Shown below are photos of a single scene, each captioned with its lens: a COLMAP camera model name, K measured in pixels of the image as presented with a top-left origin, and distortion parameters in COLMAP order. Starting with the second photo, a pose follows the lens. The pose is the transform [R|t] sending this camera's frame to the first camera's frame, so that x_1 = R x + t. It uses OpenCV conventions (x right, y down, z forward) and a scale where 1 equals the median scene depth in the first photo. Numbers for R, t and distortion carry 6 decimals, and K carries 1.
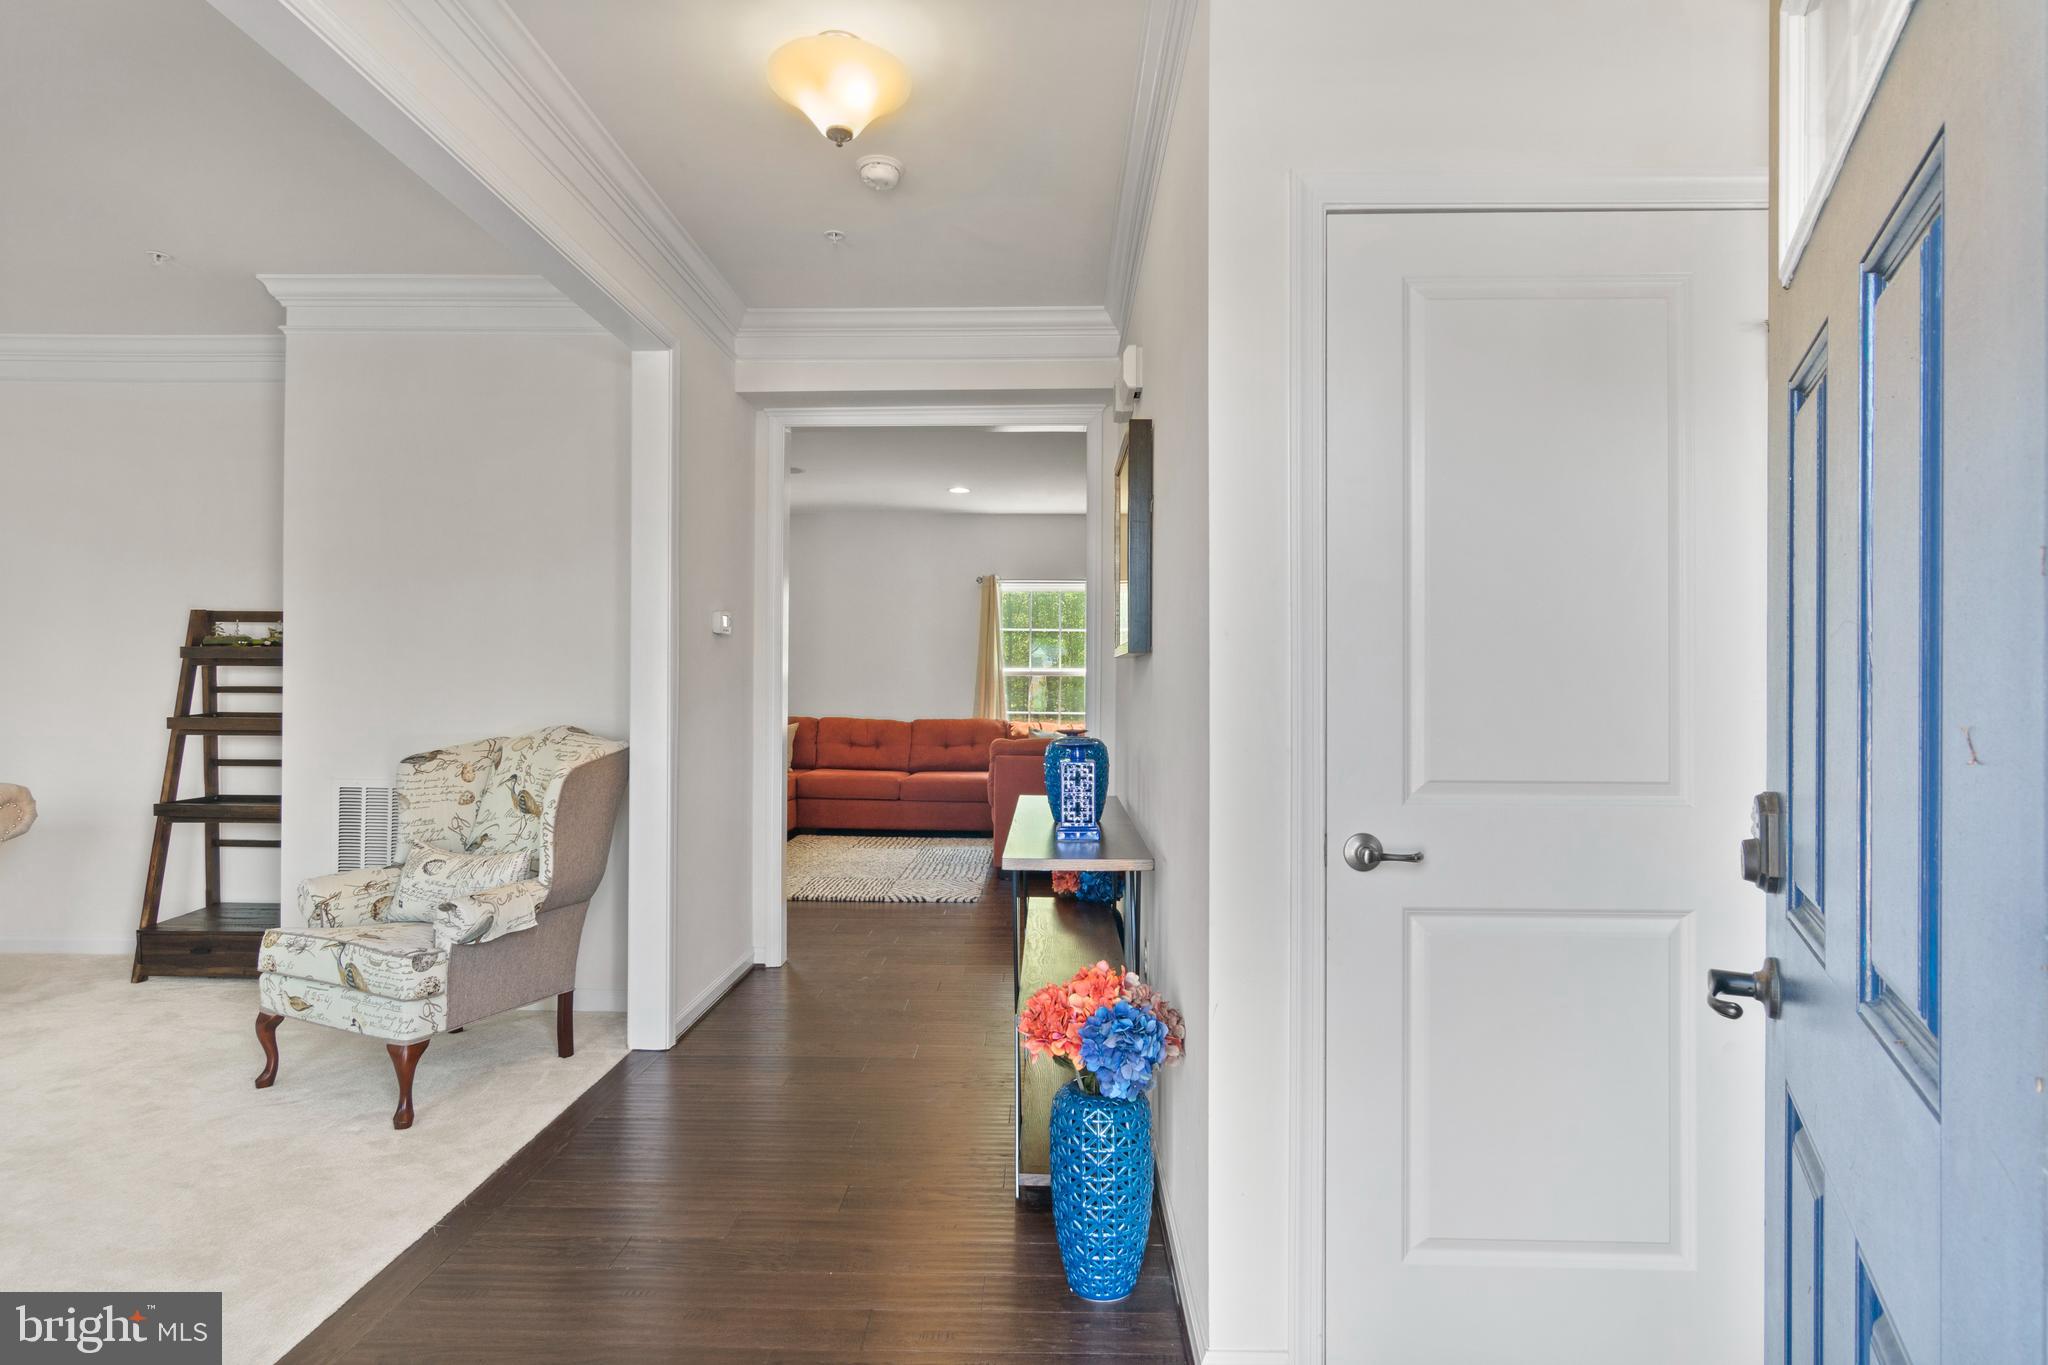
lens RADIAL K [[1052.9, 0, 1021.6], [0, 1052.9, 671.9], [0, 0, 1]] dist [0.001881, 0.001506]
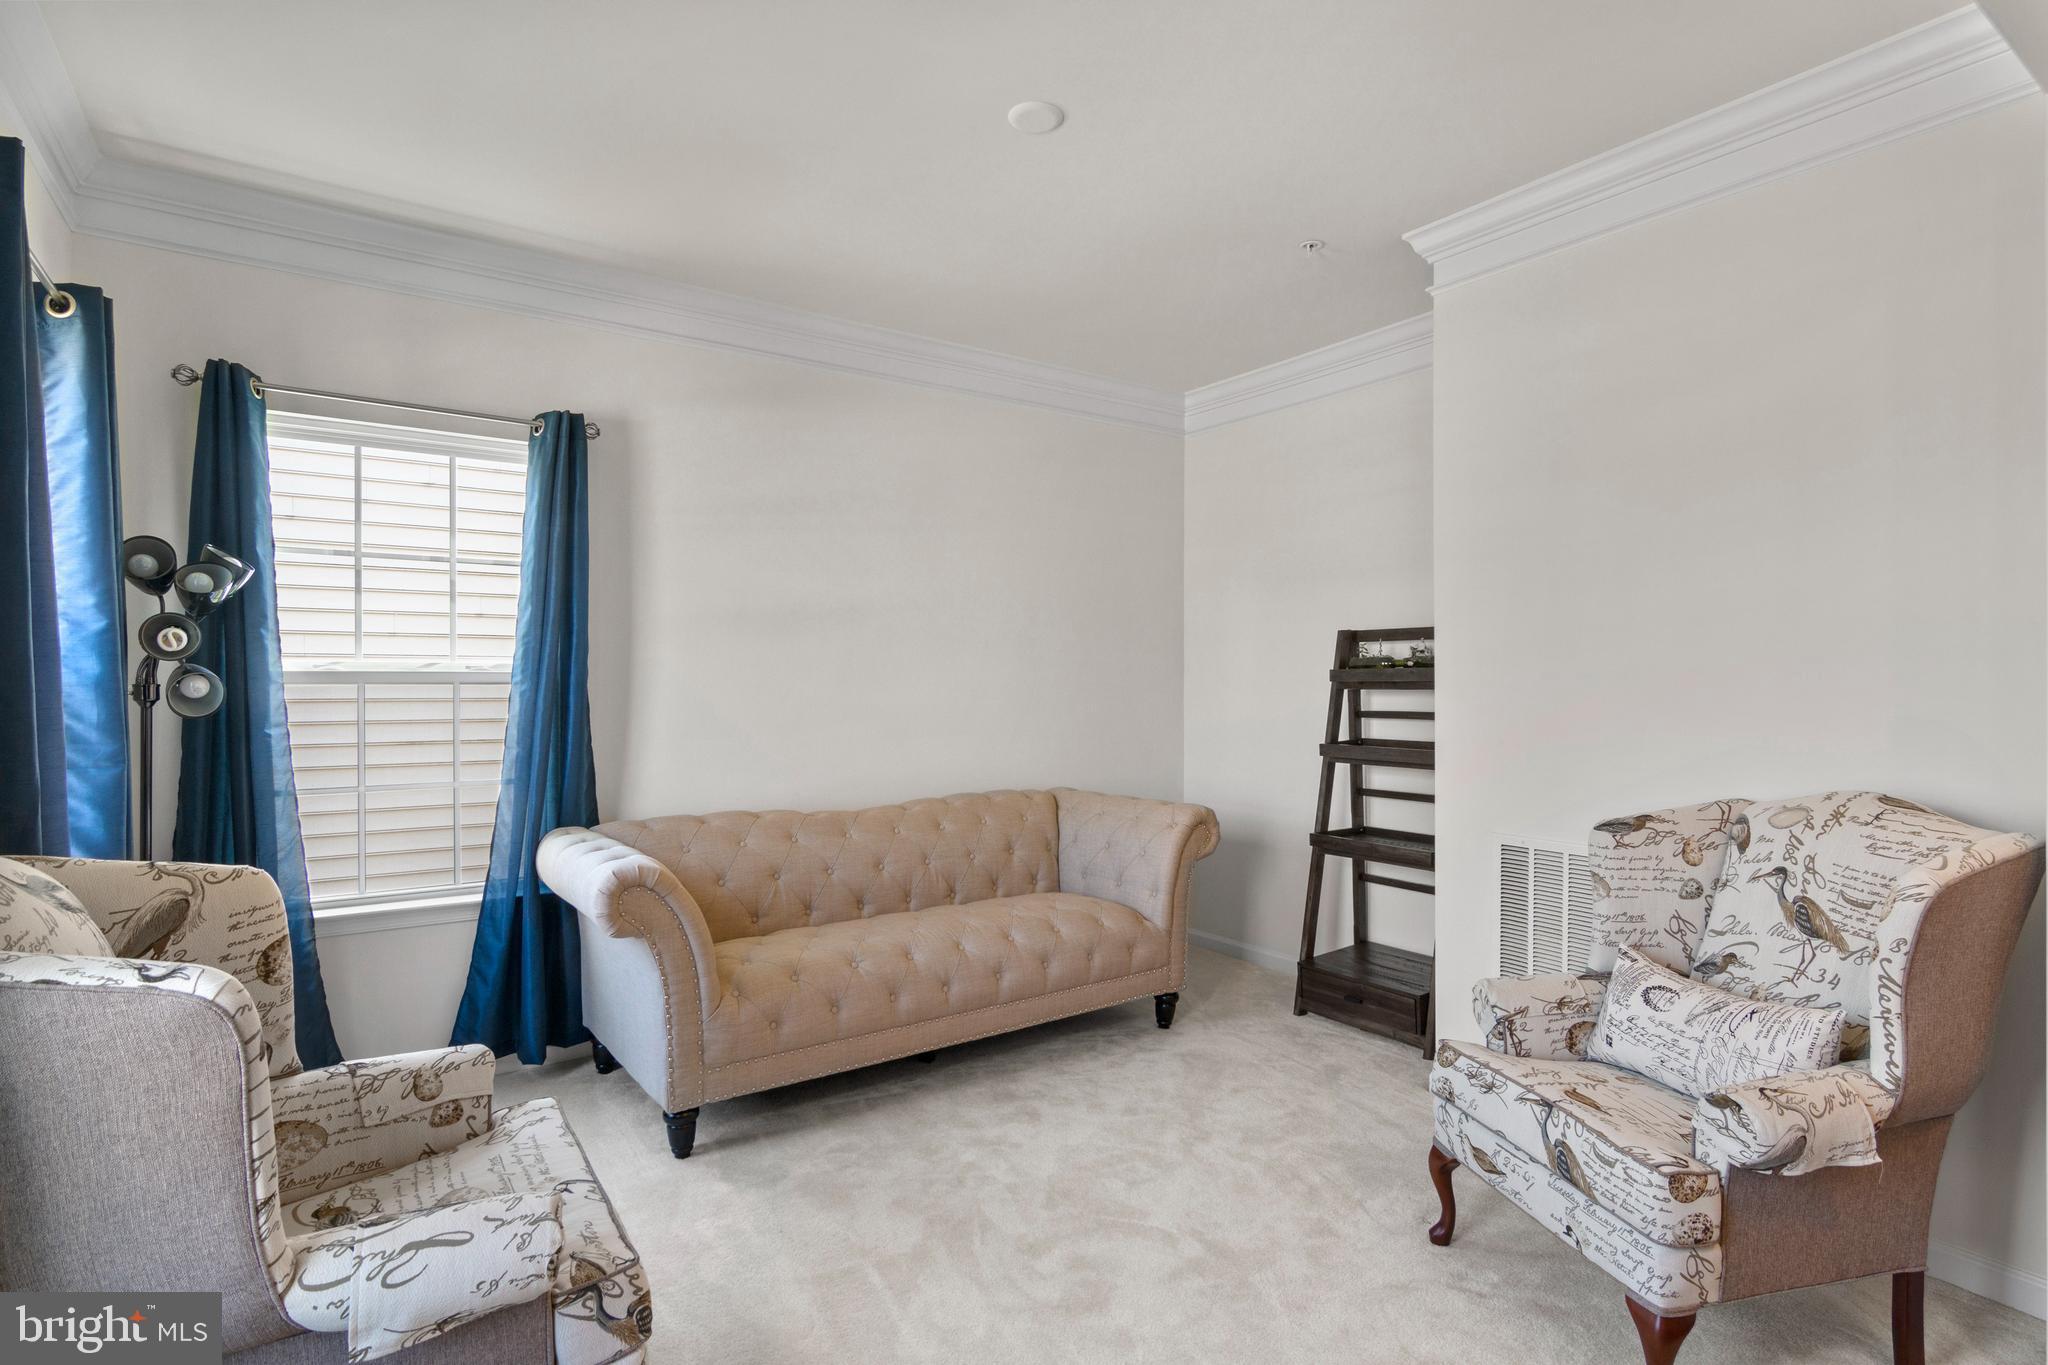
lens RADIAL K [[1036.8, 0, 1024.0], [0, 1036.8, 682.5], [0, 0, 1]] dist [-0.001512, -0.000542]
pose [[0.588627, -0.008778, -0.808357, -0.249250], [0.011230, 0.999933, -0.002681, -0.015770], [0.808327, -0.007500, 0.588687, 0.276058]]
